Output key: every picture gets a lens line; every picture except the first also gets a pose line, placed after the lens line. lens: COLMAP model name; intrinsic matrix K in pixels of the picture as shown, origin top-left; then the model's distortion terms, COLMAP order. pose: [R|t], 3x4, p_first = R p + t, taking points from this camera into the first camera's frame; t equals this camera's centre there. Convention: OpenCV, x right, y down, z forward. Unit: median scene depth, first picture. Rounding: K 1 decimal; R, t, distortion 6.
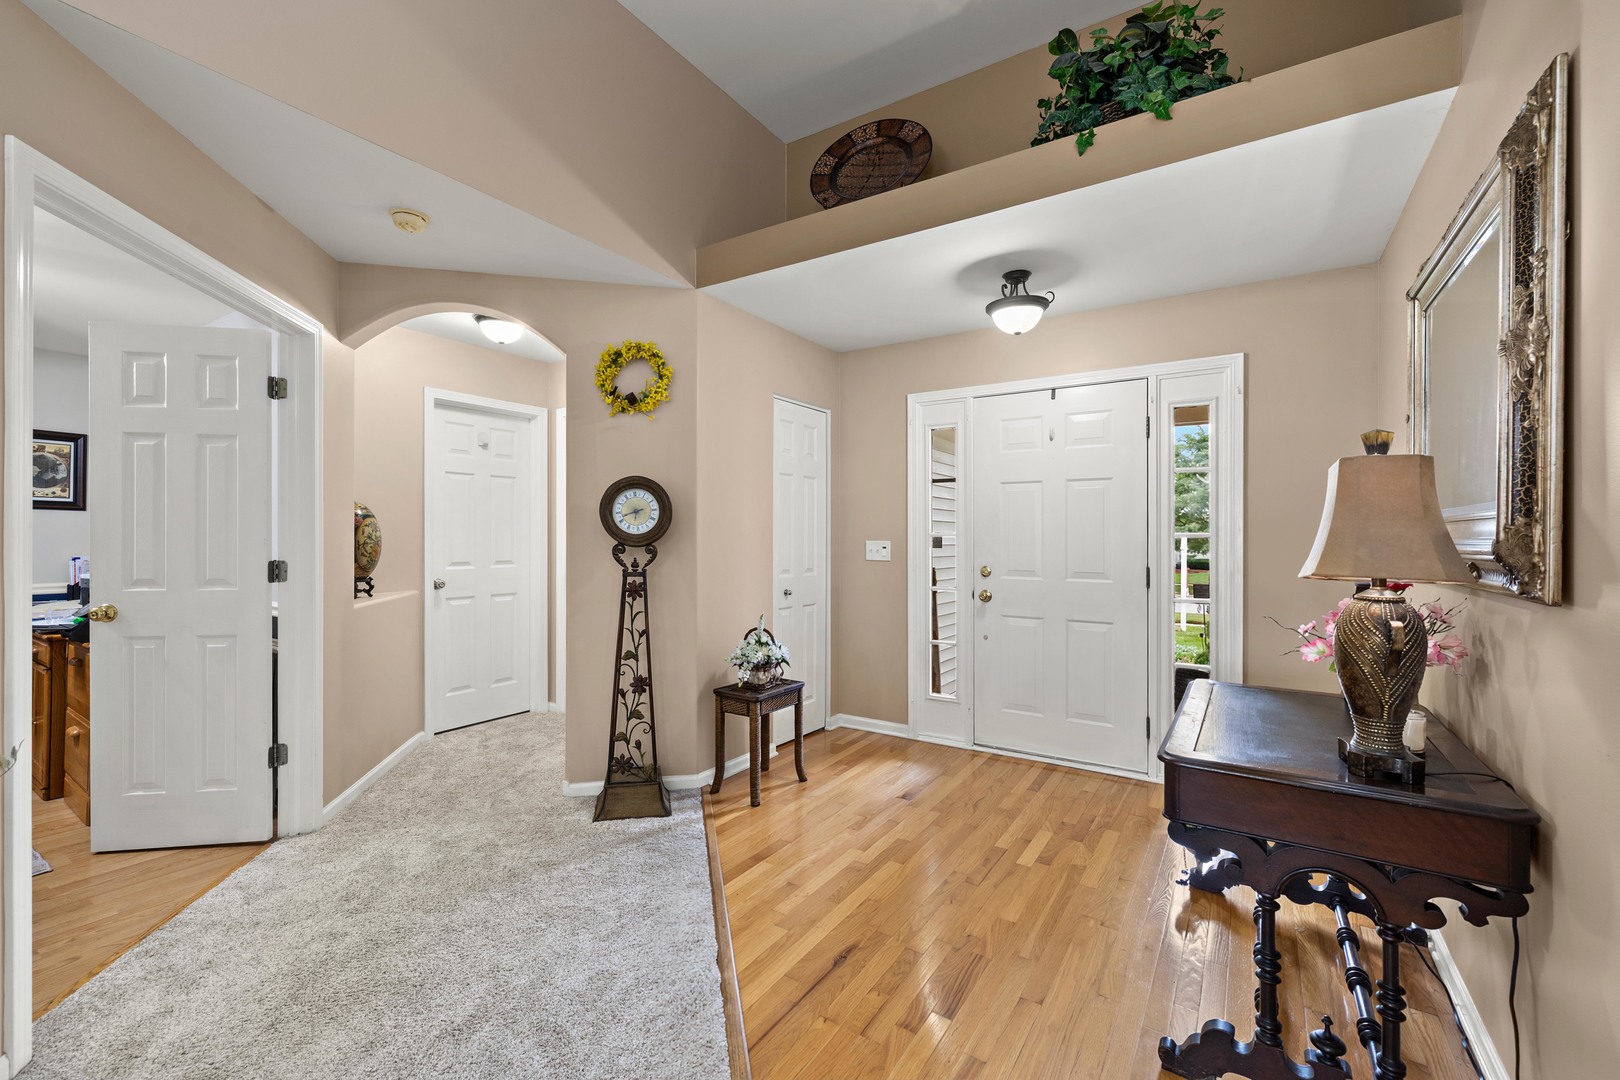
lens RADIAL K [[681.7, 0, 798.1], [0, 681.7, 539.1], [0, 0, 1]] dist [-0.000327, 0.000802]
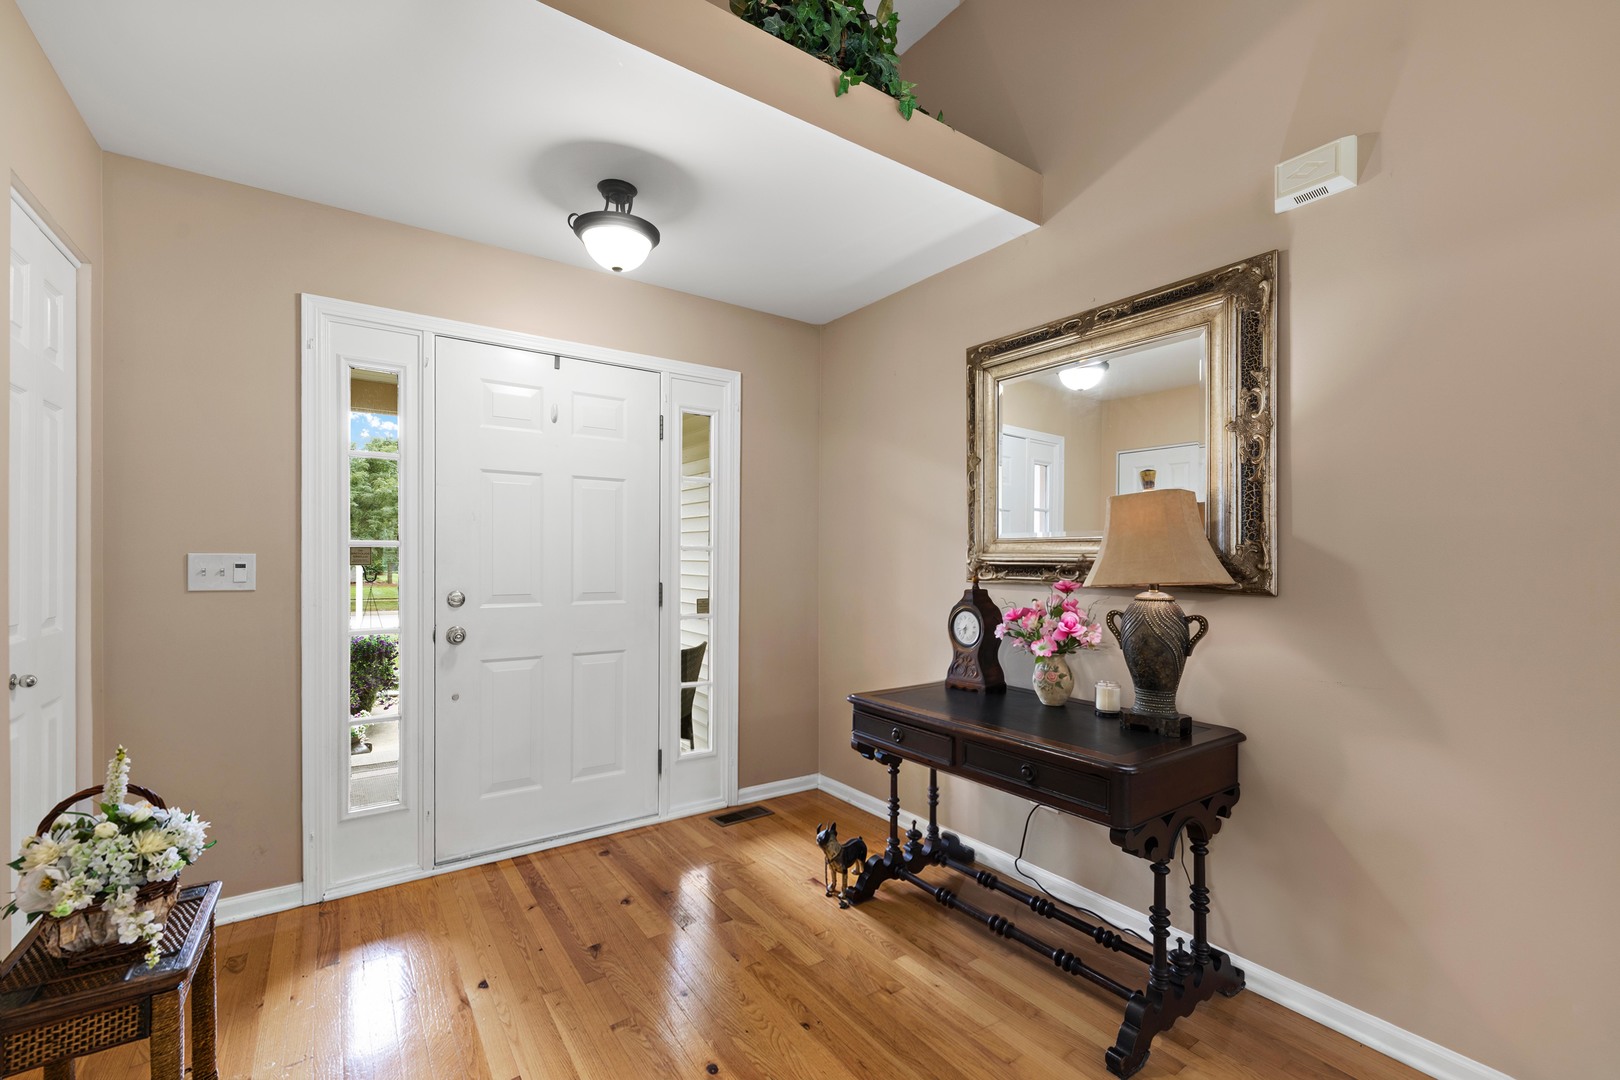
lens RADIAL K [[681.7, 0, 803.4], [0, 681.7, 548.1], [0, 0, 1]] dist [-0.000327, 0.000802]
pose [[0.358404, 0.008412, 0.933529, -0.281981], [-0.004255, 0.999964, -0.007378, 0.001075], [-0.933557, -0.001328, 0.358427, 0.540136]]
